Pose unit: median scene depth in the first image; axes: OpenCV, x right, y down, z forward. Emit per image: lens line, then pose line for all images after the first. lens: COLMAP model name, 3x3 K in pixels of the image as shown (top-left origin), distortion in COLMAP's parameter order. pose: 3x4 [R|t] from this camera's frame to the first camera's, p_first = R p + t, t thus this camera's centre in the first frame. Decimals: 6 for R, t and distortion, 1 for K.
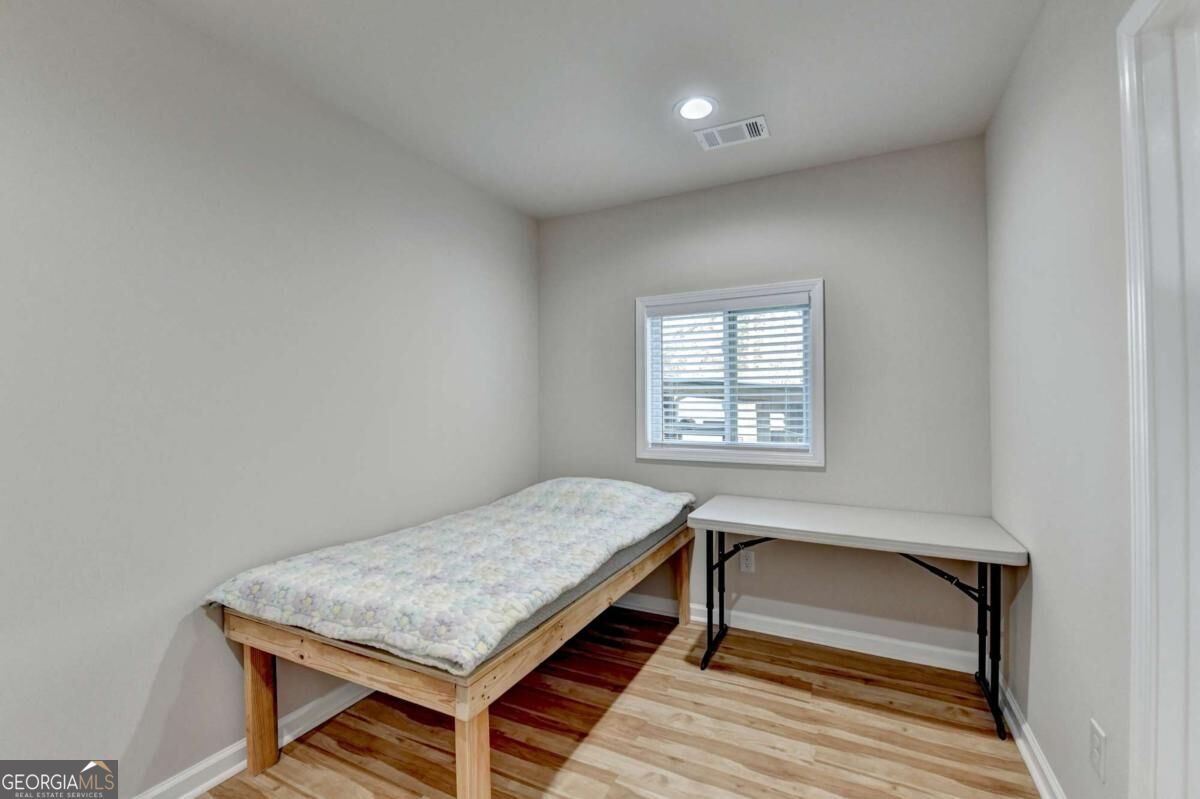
lens RADIAL K [[506.2, 0, 591.6], [0, 506.2, 398.0], [0, 0, 1]] dist [-0.014219, -0.000489]
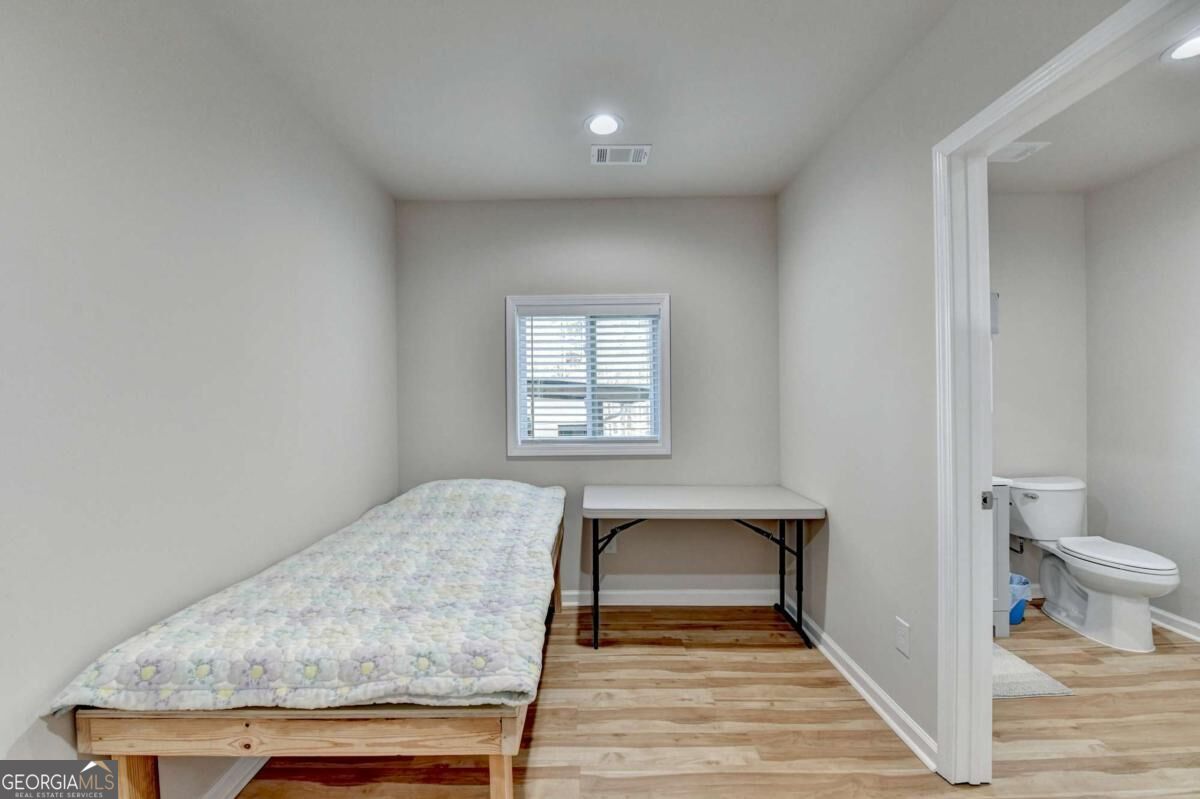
lens RADIAL K [[485.8, 0, 605.7], [0, 485.8, 399.0], [0, 0, 1]] dist [-0.015110, -0.001727]
pose [[0.893478, -0.003948, 0.449090, -0.267759], [0.000687, 0.999972, 0.007423, -0.002293], [-0.449107, -0.006323, 0.893456, 0.085727]]
